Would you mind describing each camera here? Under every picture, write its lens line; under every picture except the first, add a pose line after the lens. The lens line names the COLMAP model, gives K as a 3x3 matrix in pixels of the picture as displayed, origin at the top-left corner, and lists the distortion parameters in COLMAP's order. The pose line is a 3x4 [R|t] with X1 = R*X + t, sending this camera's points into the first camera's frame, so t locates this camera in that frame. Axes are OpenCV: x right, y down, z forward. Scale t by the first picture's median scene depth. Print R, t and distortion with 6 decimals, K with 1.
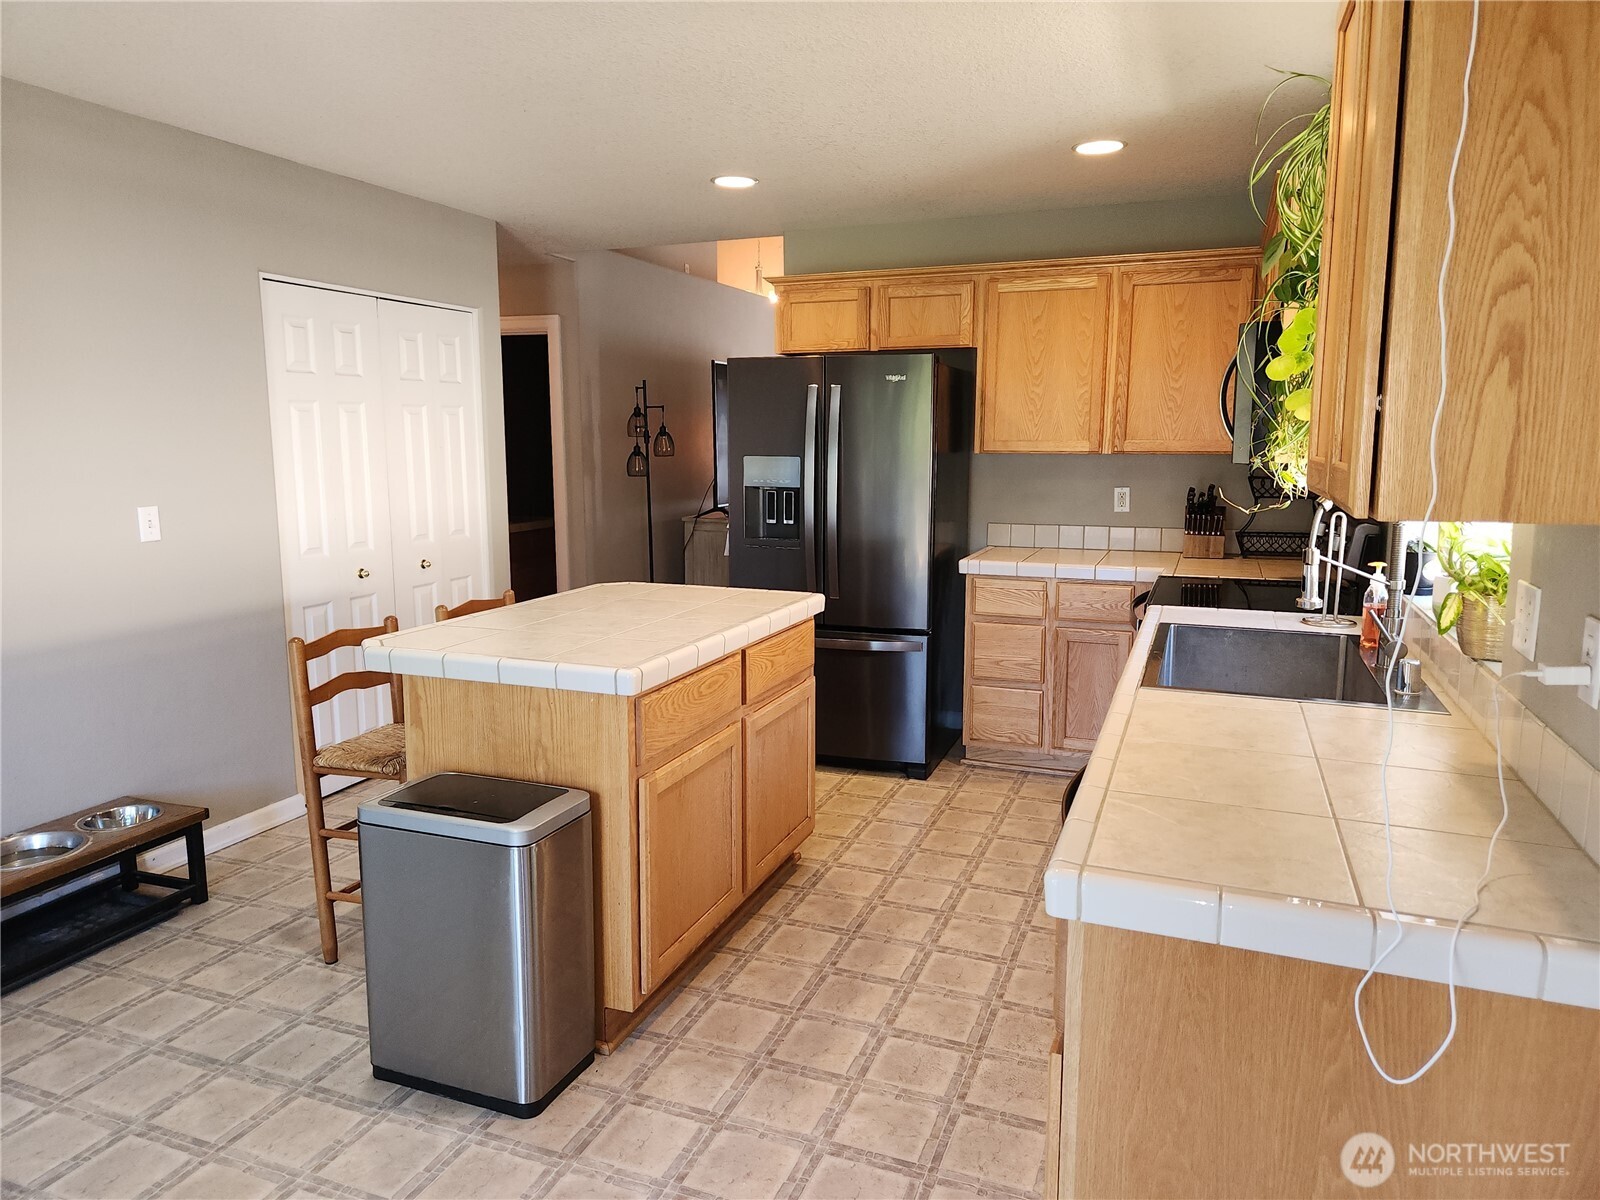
lens RADIAL K [[1081.4, 0, 788.2], [0, 1081.4, 596.7], [0, 0, 1]] dist [0.060331, -0.043803]
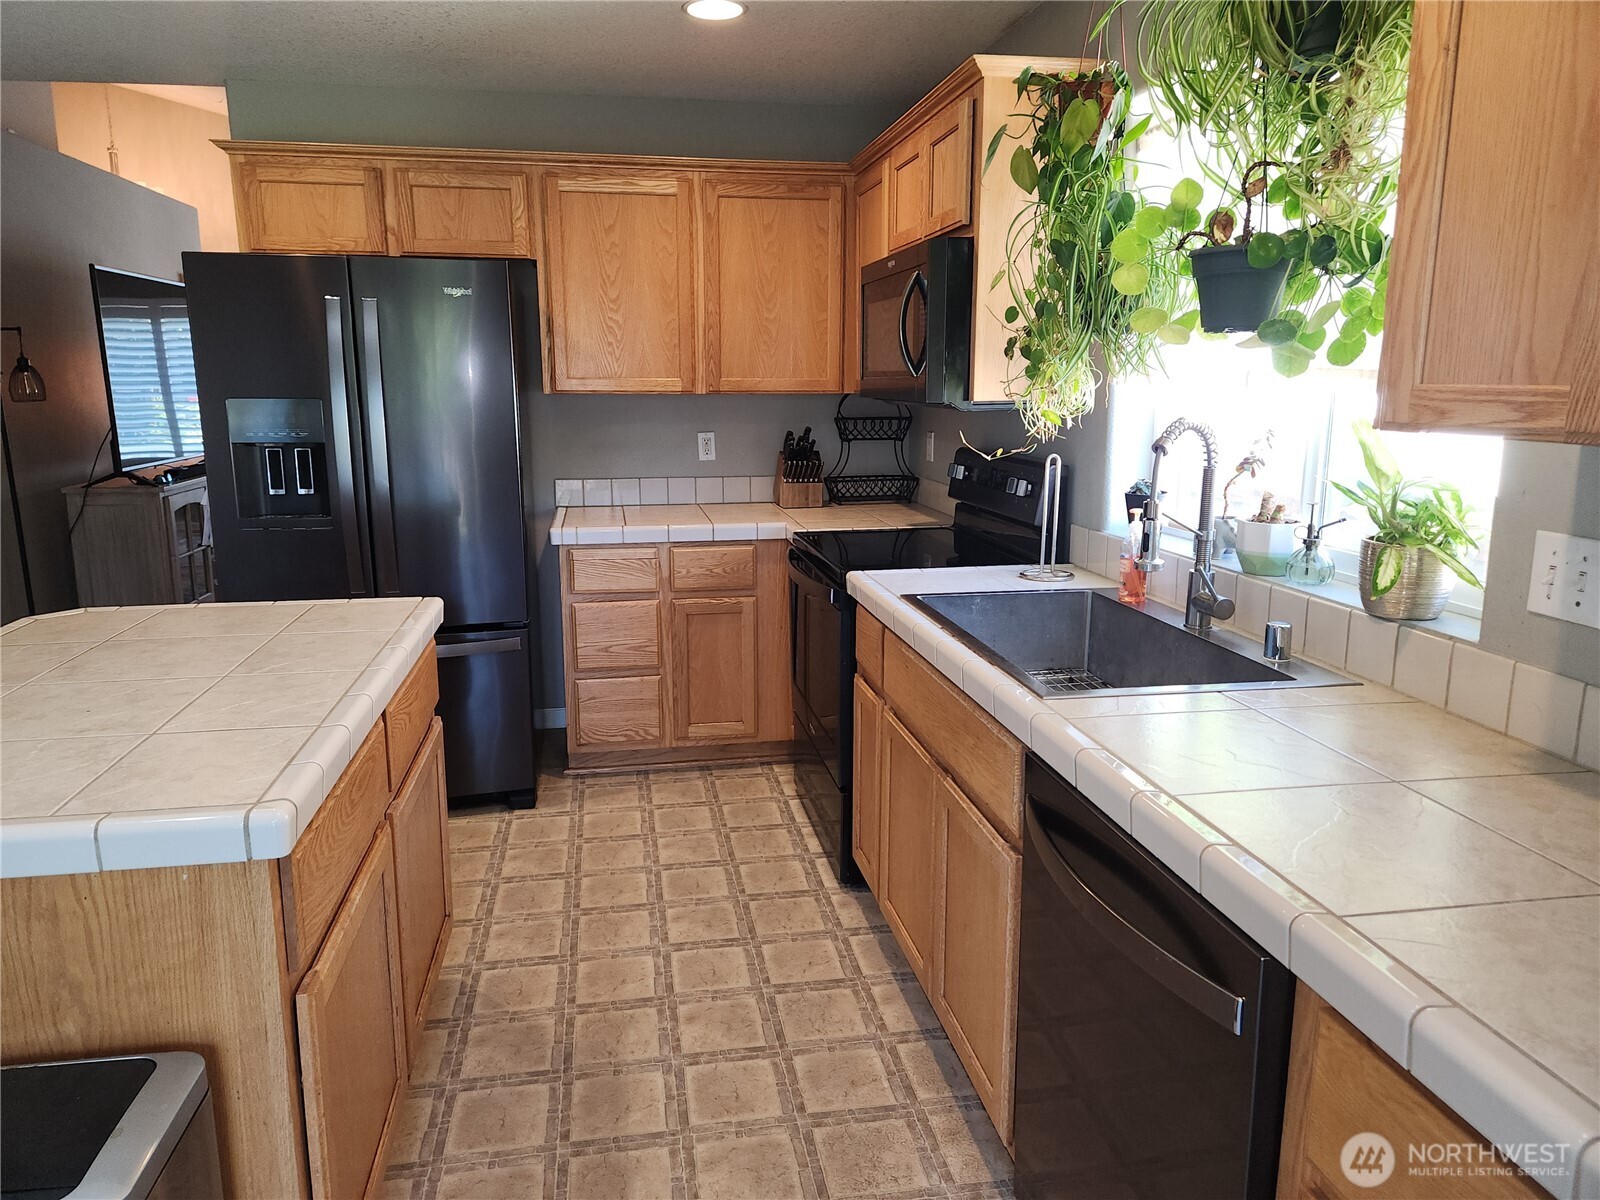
lens RADIAL K [[1081.4, 0, 792.7], [0, 1081.4, 589.9], [0, 0, 1]] dist [0.060331, -0.043803]
pose [[0.854826, -0.101535, 0.508884, -0.101232], [0.078544, 0.994688, 0.066525, -0.028023], [-0.512936, -0.016898, 0.858261, 0.222322]]
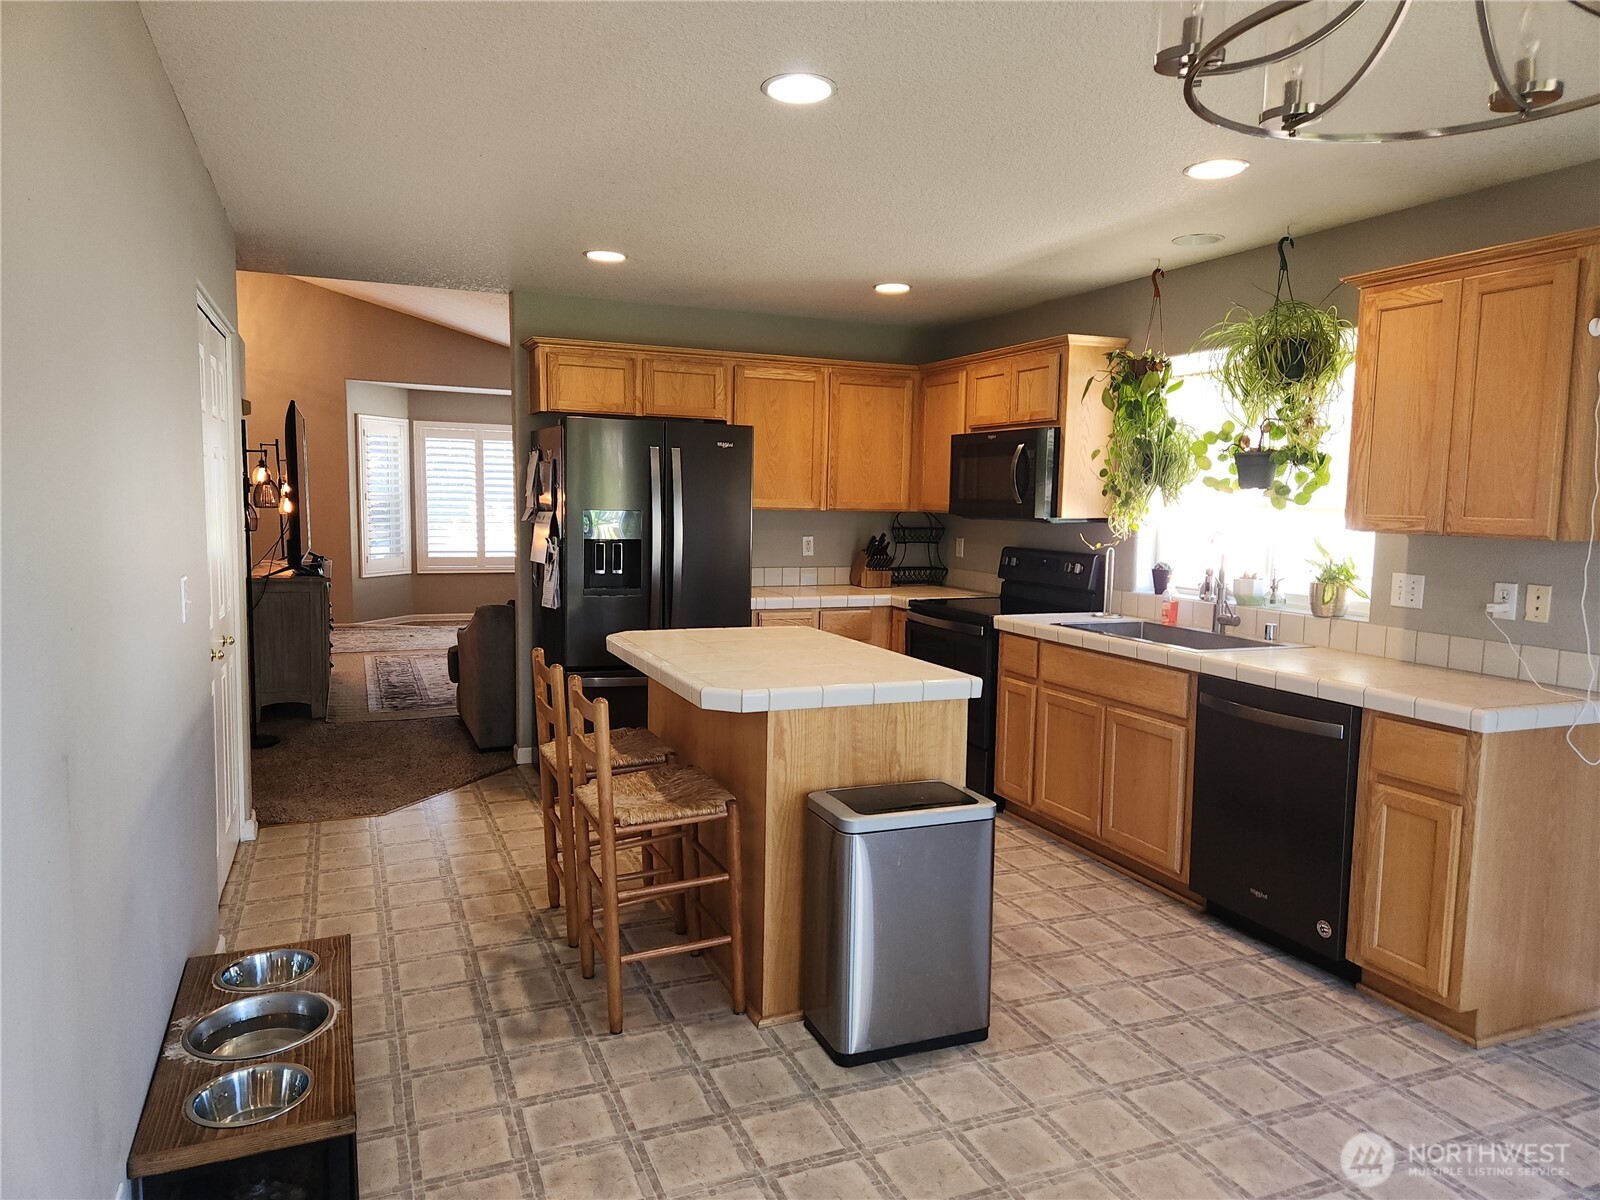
lens RADIAL K [[1081.4, 0, 807.7], [0, 1081.4, 600.5], [0, 0, 1]] dist [0.060331, -0.043803]
pose [[0.707312, -0.055494, 0.704720, -0.637204], [0.086489, 0.996218, -0.008358, -0.016211], [-0.701591, 0.066862, 0.709436, 0.114787]]
